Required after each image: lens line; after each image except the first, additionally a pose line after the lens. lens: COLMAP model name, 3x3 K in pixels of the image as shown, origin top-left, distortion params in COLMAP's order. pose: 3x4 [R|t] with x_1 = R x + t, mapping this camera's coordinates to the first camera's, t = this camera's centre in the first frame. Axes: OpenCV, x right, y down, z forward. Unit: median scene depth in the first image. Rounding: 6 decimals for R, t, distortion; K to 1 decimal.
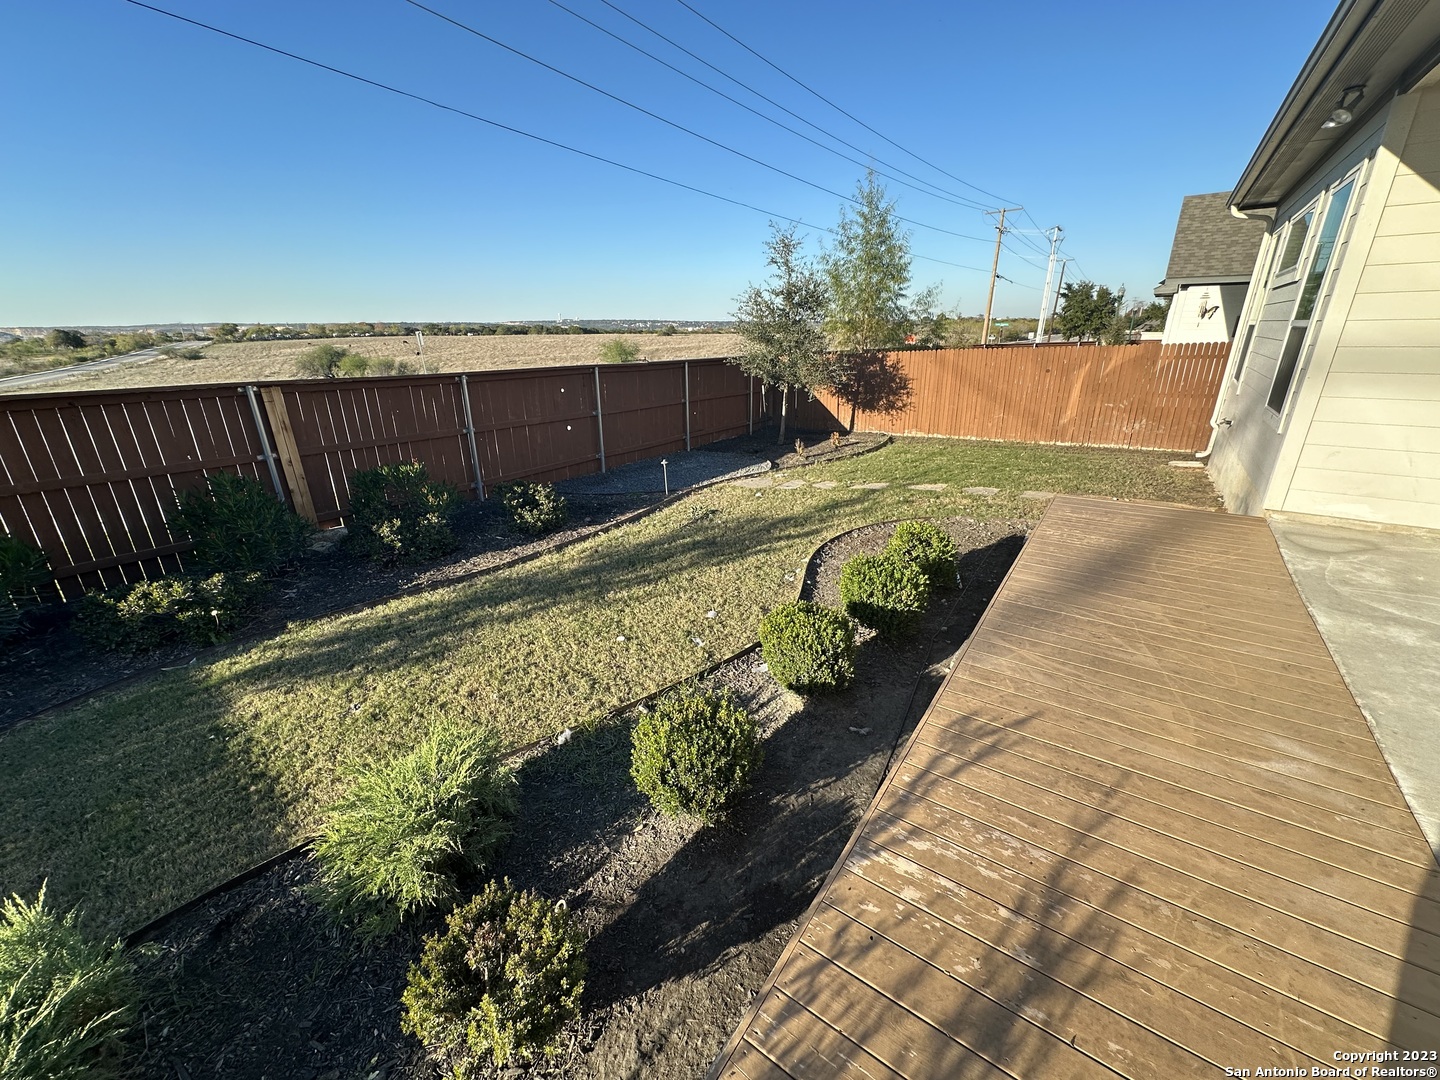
lens RADIAL K [[574.0, 0, 721.3], [0, 574.0, 537.3], [0, 0, 1]] dist [-0.004325, 0.001081]
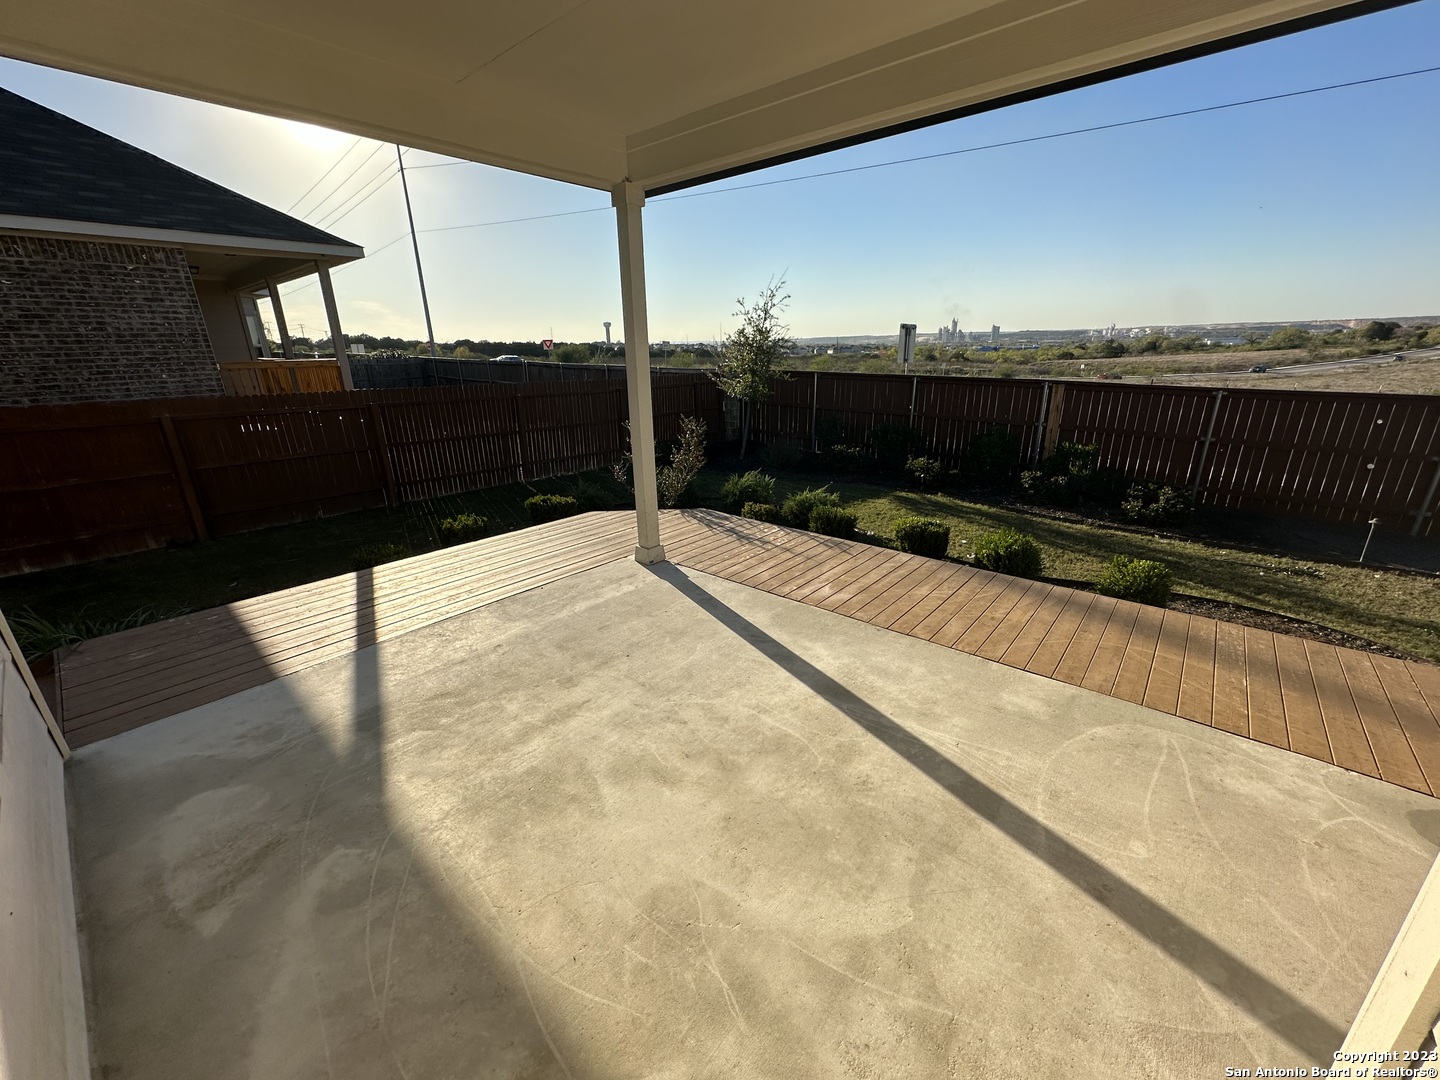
lens RADIAL K [[574.0, 0, 716.5], [0, 574.0, 536.1], [0, 0, 1]] dist [-0.004325, 0.001081]
pose [[-0.088914, 0.333546, -0.938531, 0.556995], [-0.322614, 0.881824, 0.343957, -0.069611], [0.942345, 0.333366, 0.029201, 0.094067]]
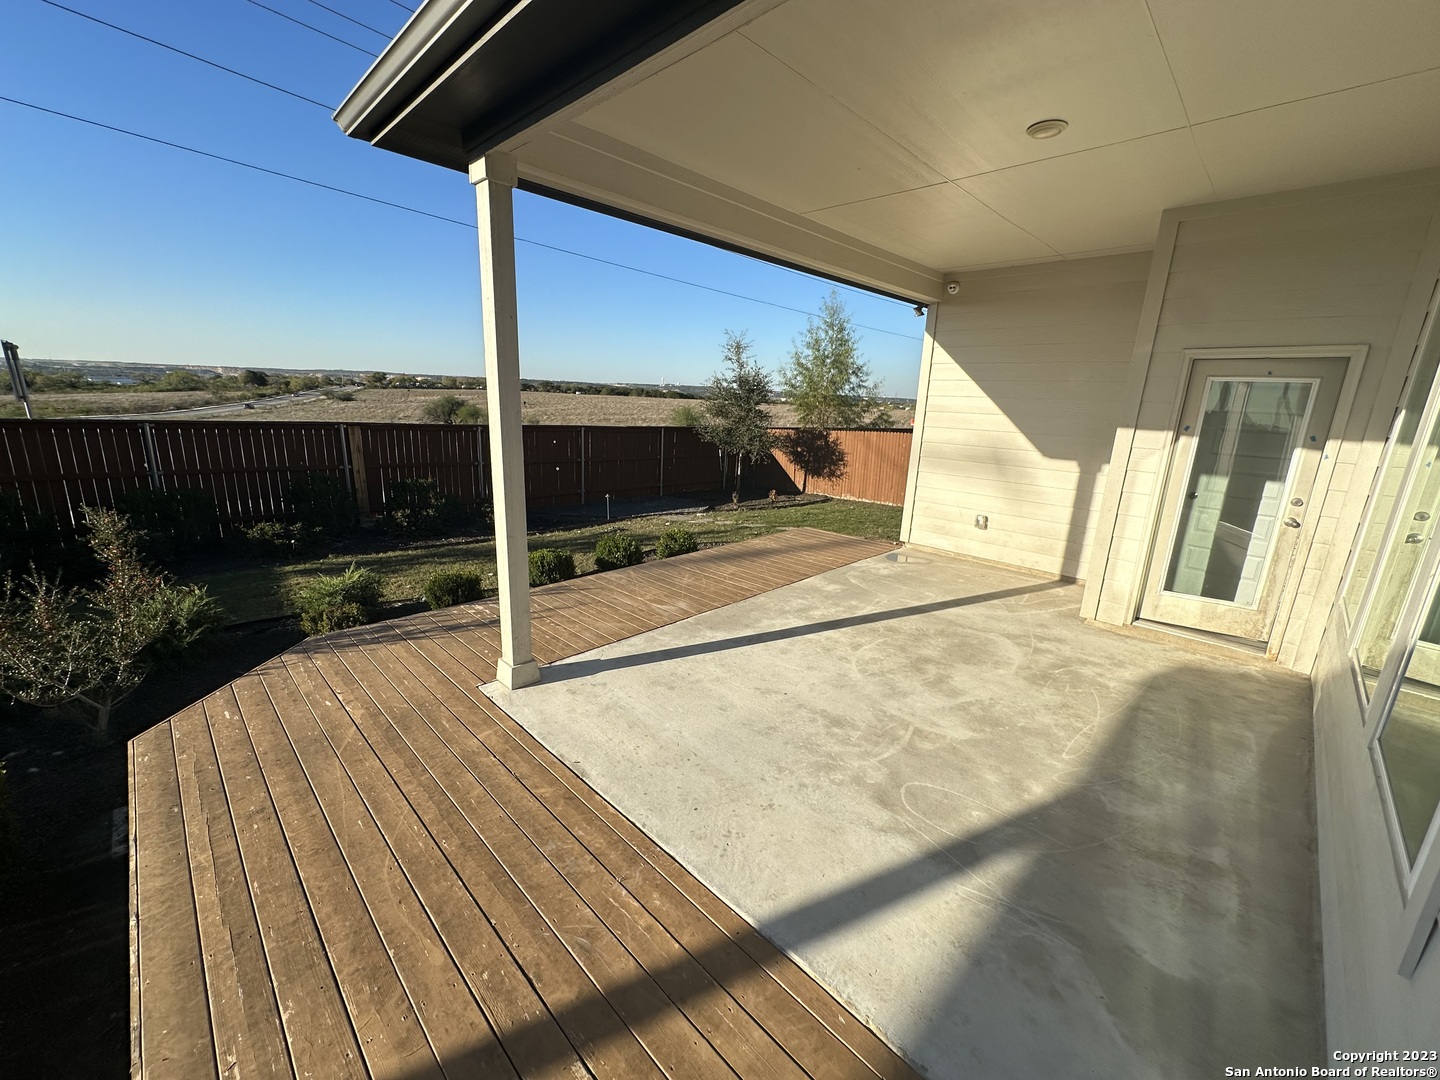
lens RADIAL K [[574.0, 0, 719.5], [0, 574.0, 535.1], [0, 0, 1]] dist [-0.004325, 0.001081]
pose [[0.985835, 0.089498, -0.141844, 0.286434], [-0.105137, 0.988698, -0.106881, 0.064423], [0.130675, 0.120280, 0.984102, -0.250605]]
